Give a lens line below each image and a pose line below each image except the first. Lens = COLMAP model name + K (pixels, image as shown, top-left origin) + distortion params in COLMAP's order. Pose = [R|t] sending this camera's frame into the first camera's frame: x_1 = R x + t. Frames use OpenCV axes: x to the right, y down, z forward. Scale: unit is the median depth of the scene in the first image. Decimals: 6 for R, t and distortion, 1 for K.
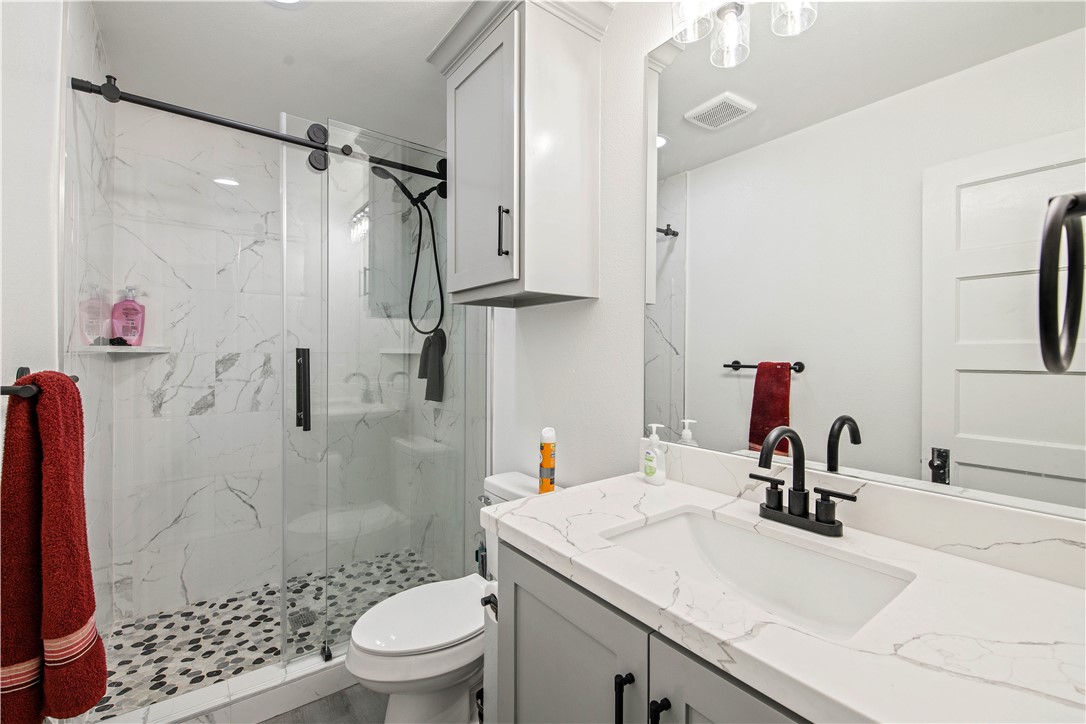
lens RADIAL K [[477.7, 0, 544.7], [0, 477.7, 356.3], [0, 0, 1]] dist [0.002034, -0.005038]
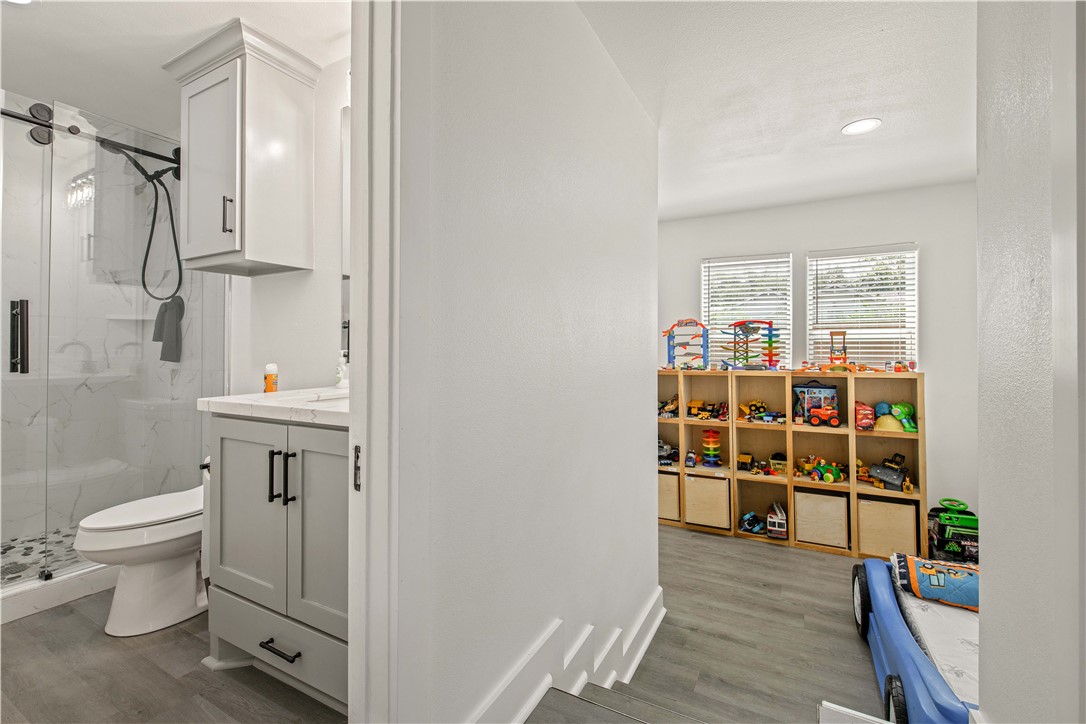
lens RADIAL K [[477.7, 0, 558.2], [0, 477.7, 340.0], [0, 0, 1]] dist [0.002034, -0.005038]
pose [[0.907308, -0.002072, 0.420461, 0.123880], [0.012232, 0.999695, -0.021469, 0.086337], [-0.420288, 0.024622, 0.907057, -0.395243]]
